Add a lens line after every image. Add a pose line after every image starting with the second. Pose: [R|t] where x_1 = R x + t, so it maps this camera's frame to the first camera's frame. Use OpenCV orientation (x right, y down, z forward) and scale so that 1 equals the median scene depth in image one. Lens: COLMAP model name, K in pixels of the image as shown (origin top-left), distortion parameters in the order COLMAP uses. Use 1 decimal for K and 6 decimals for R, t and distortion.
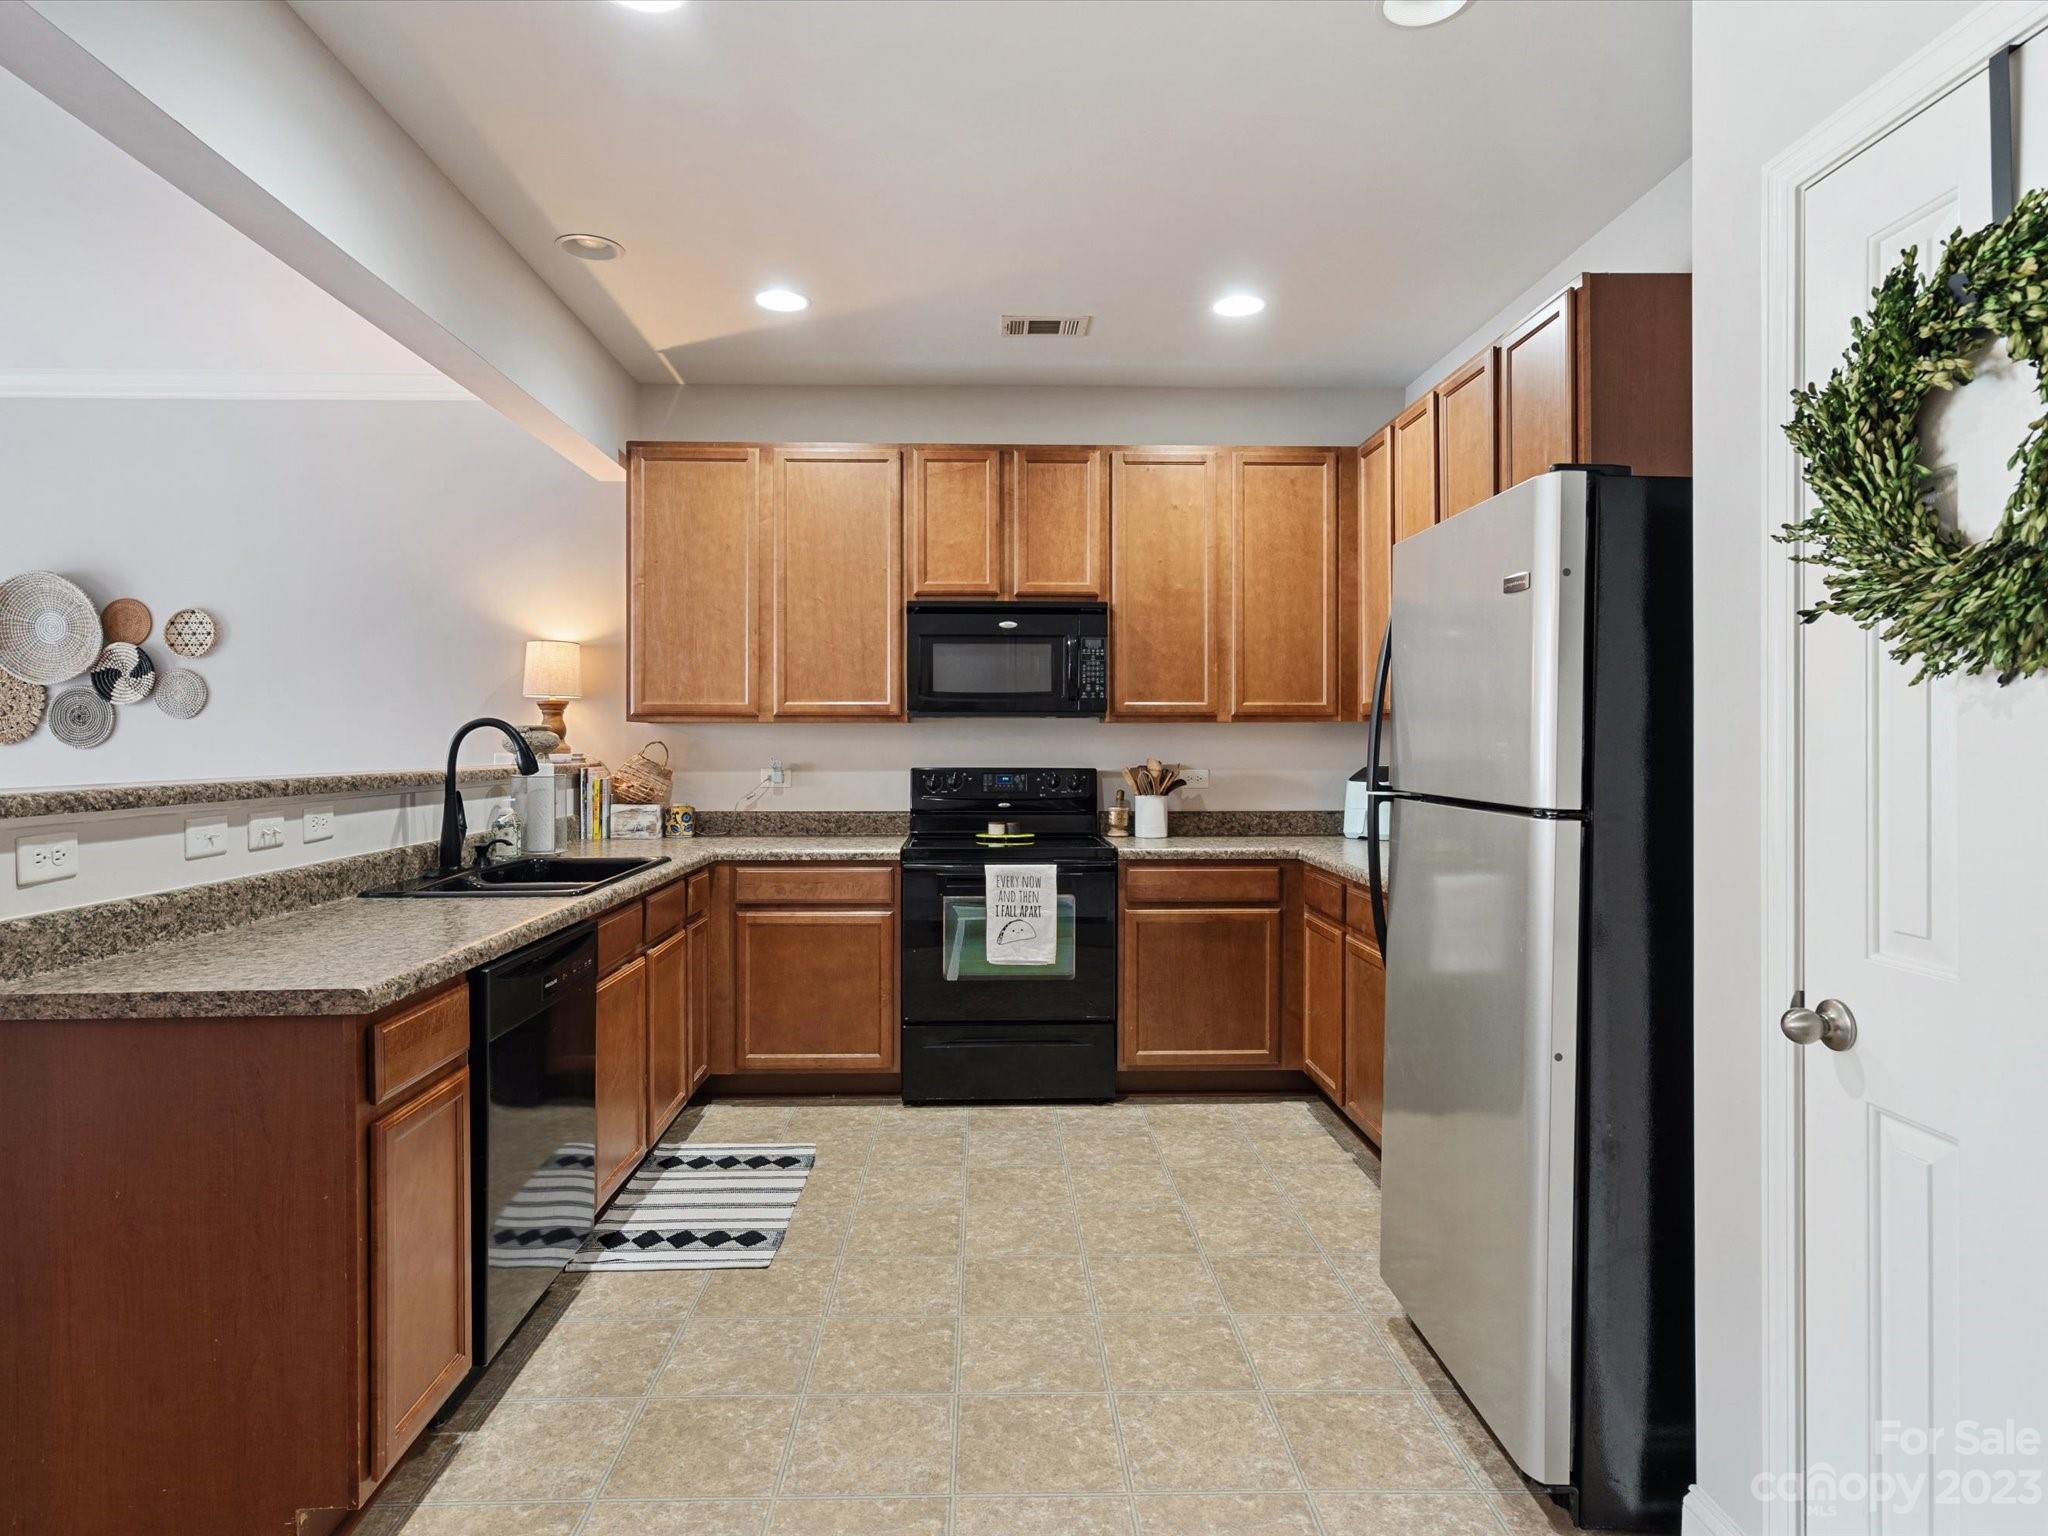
lens RADIAL K [[1154.7, 0, 1013.9], [0, 1154.7, 743.7], [0, 0, 1]] dist [-0.002023, 0.008148]
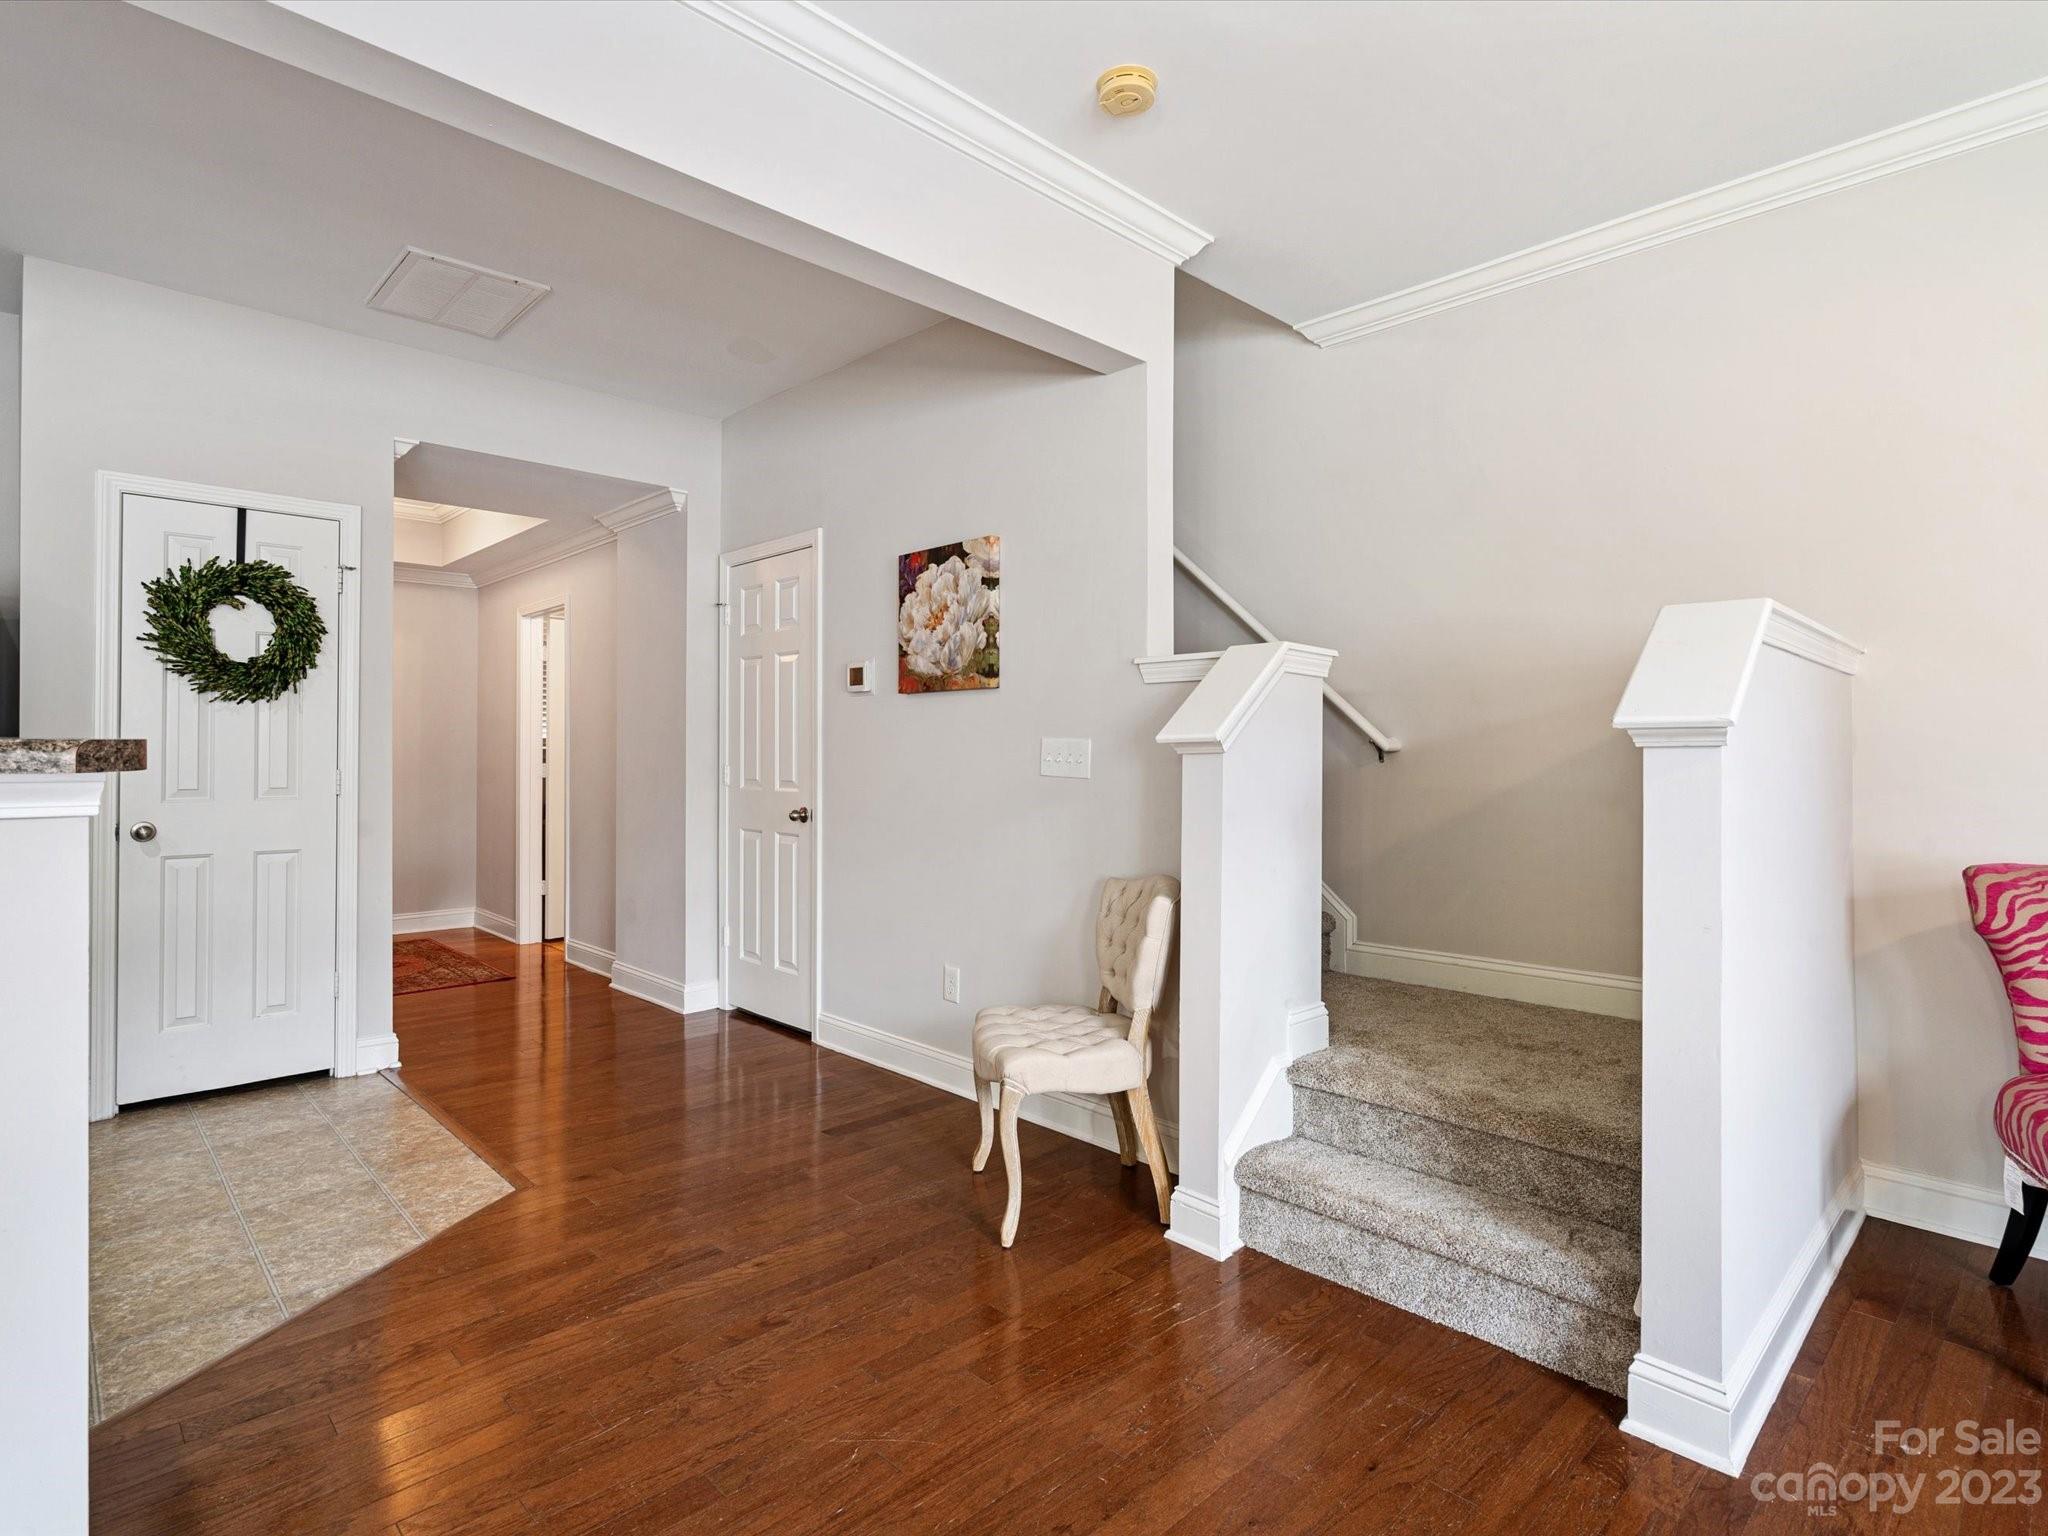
lens RADIAL K [[1064.0, 0, 1027.4], [0, 1064.0, 757.6], [0, 0, 1]] dist [-0.000834, 0.002964]
pose [[-0.675829, -0.003817, 0.737049, -0.791664], [-0.002862, 0.999993, 0.002554, 0.025398], [-0.737053, -0.000384, -0.675835, 0.386119]]
